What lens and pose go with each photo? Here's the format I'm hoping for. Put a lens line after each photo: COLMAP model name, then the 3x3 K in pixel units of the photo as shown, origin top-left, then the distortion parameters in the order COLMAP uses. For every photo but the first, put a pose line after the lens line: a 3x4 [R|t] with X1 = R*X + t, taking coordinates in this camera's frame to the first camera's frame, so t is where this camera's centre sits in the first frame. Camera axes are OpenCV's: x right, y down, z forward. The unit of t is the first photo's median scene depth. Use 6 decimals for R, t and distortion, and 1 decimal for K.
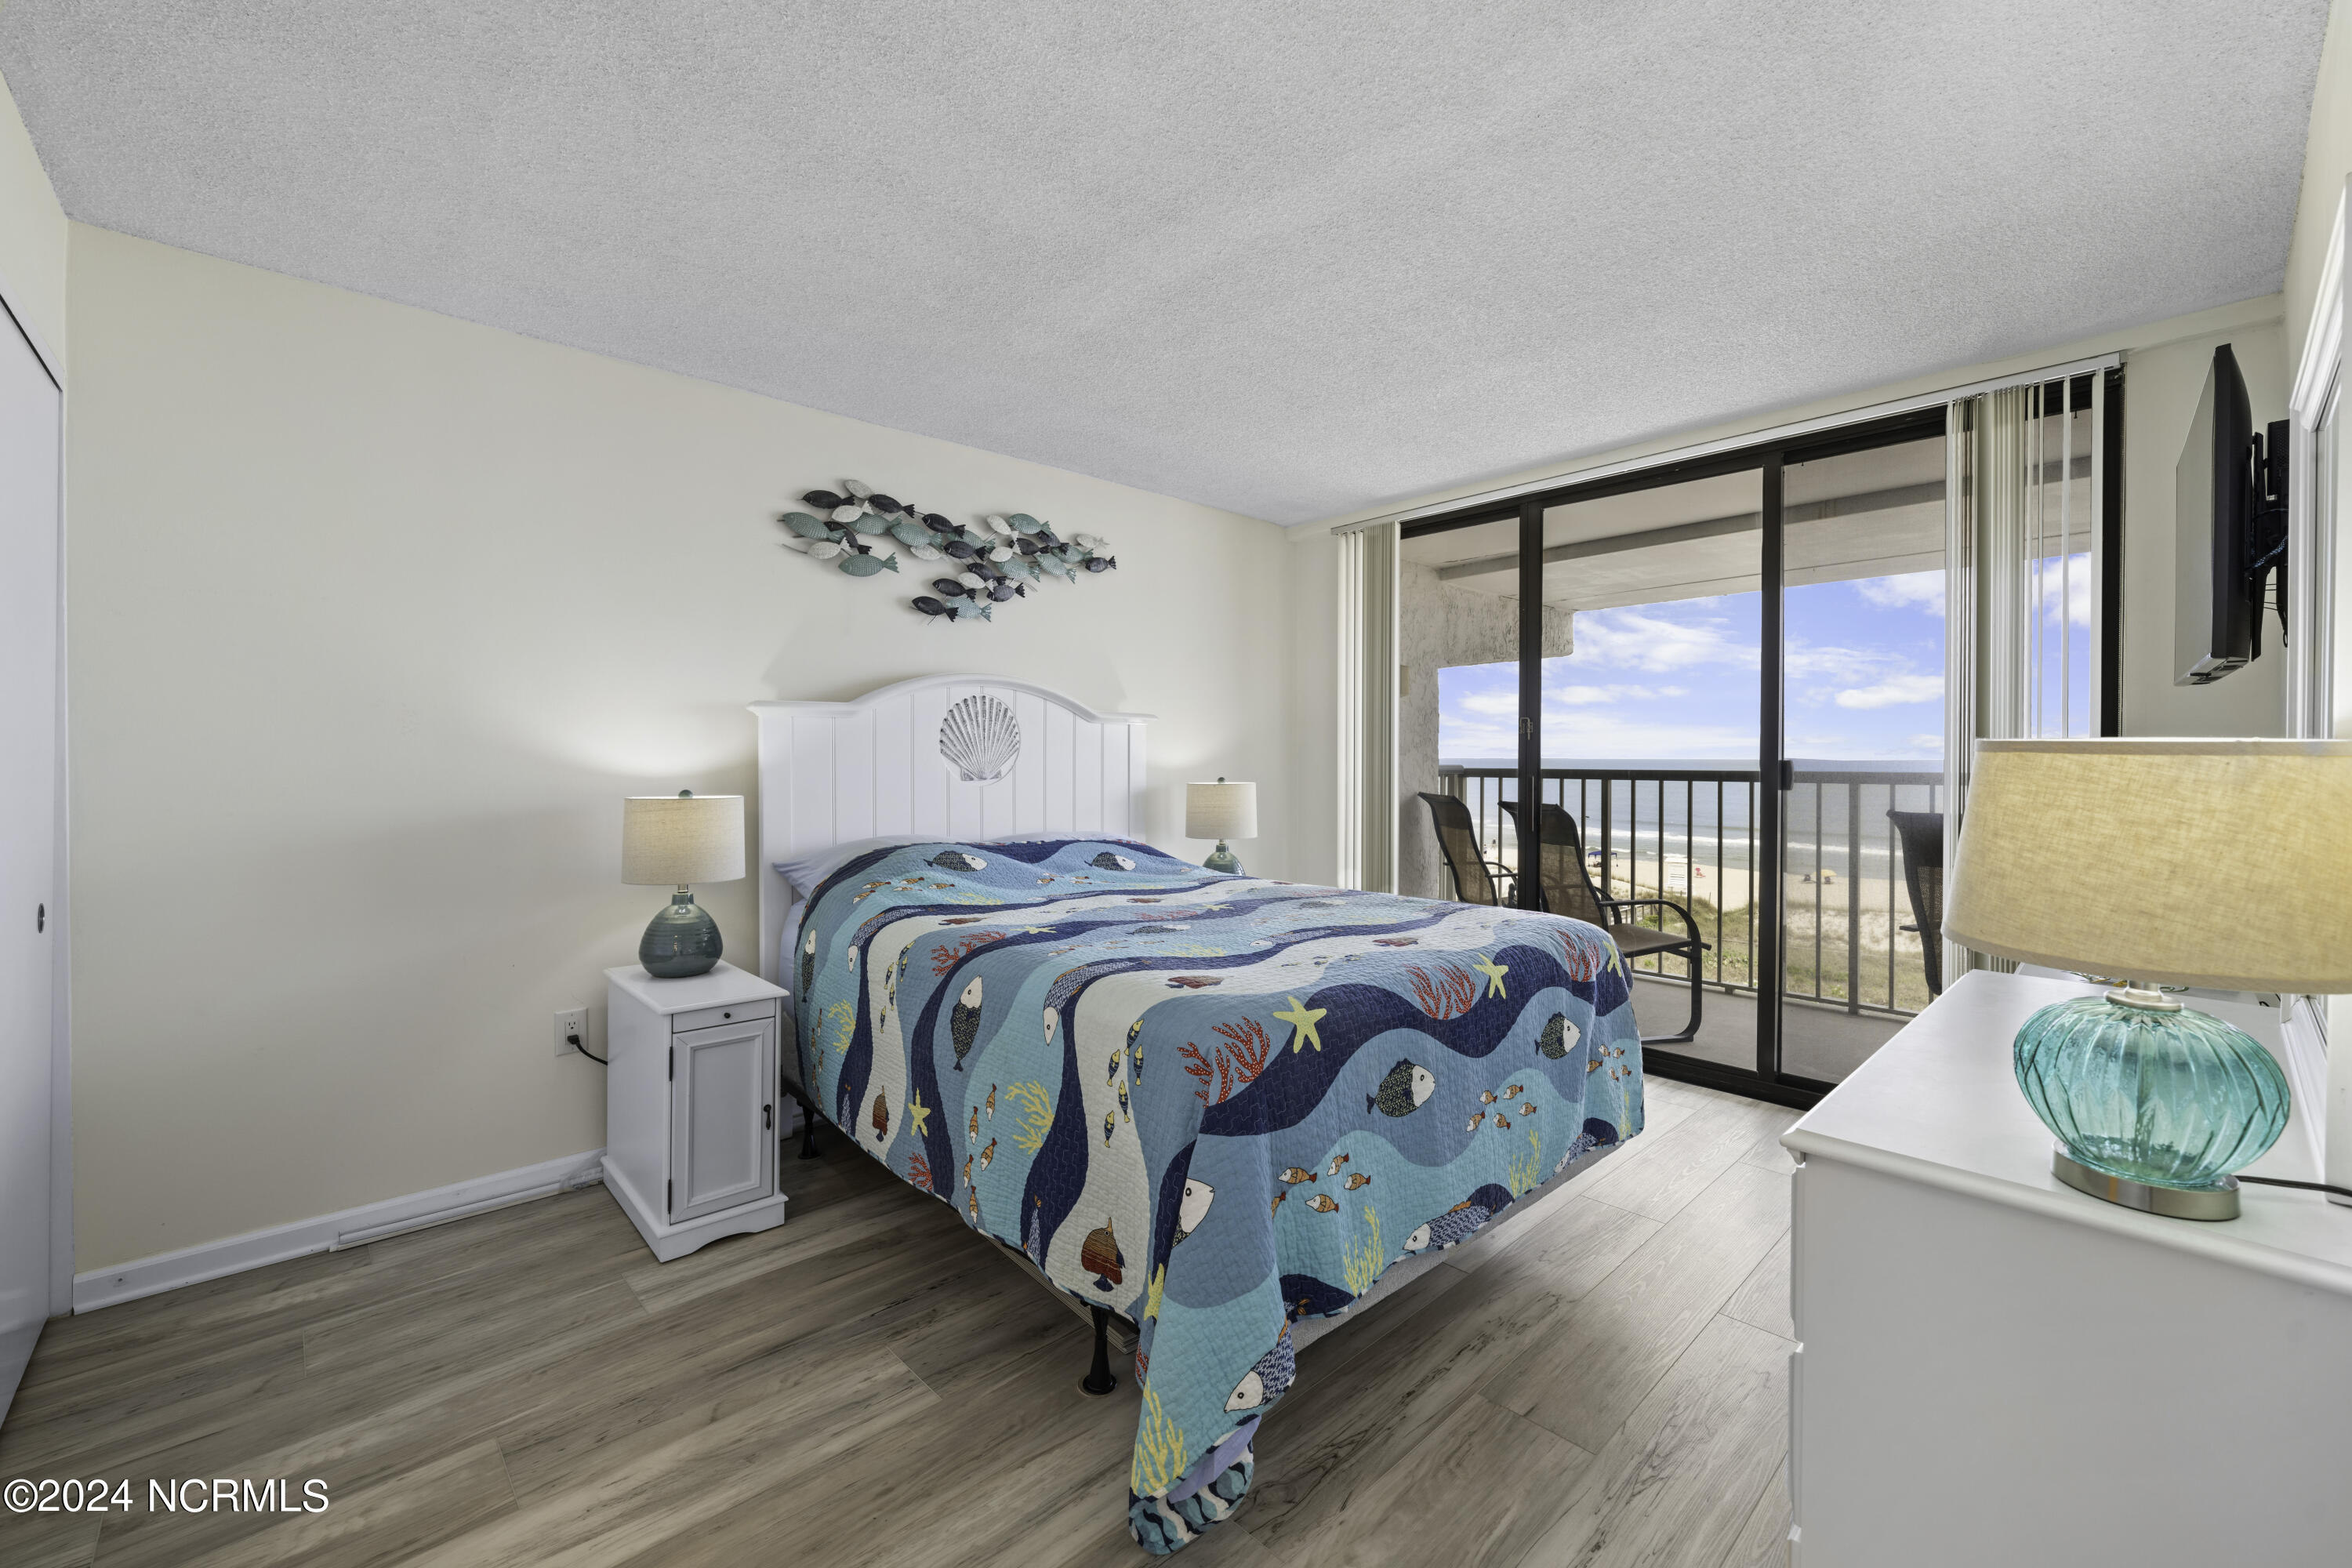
lens RADIAL K [[962.7, 0, 1186.3], [0, 962.7, 762.7], [0, 0, 1]] dist [0.000633, 0.000139]
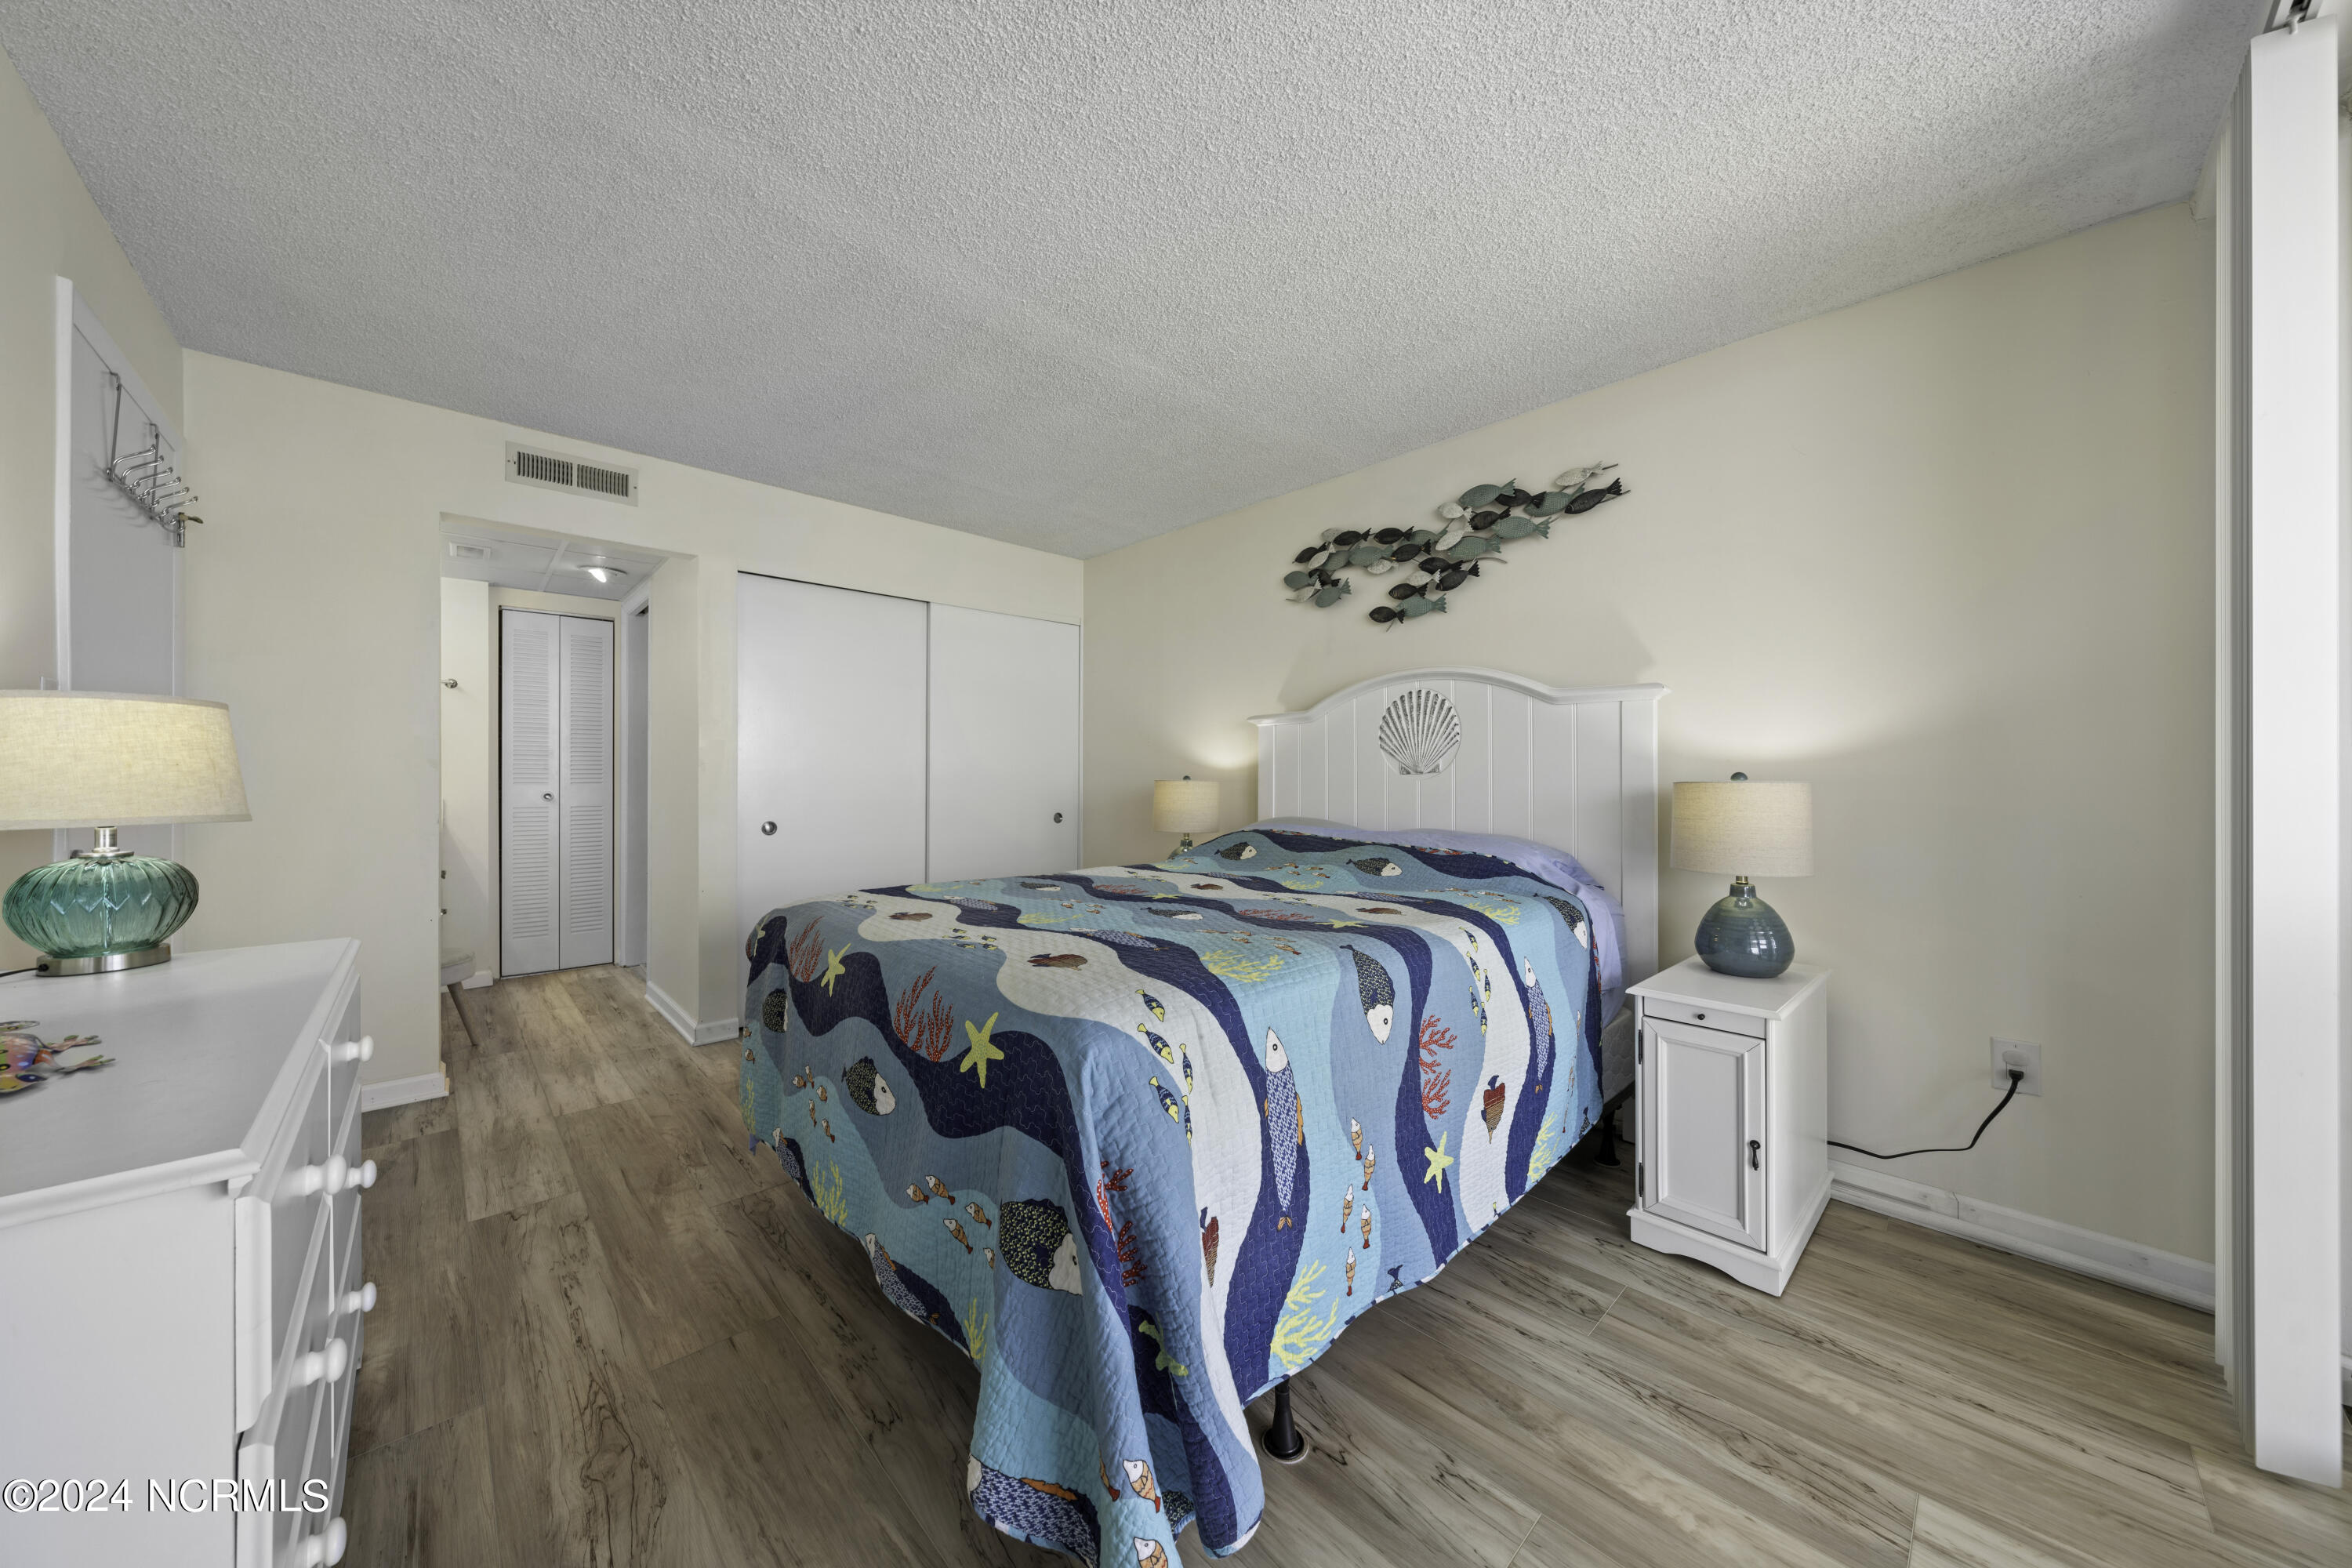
lens RADIAL K [[795.5, 0, 1183.4], [0, 795.5, 781.6], [0, 0, 1]] dist [-0.002843, 0.000269]
pose [[0.001379, 0.003264, -0.999994, 0.626746], [-0.008053, 0.999962, 0.003253, 0.025431], [0.999967, 0.008049, 0.001405, 0.760496]]
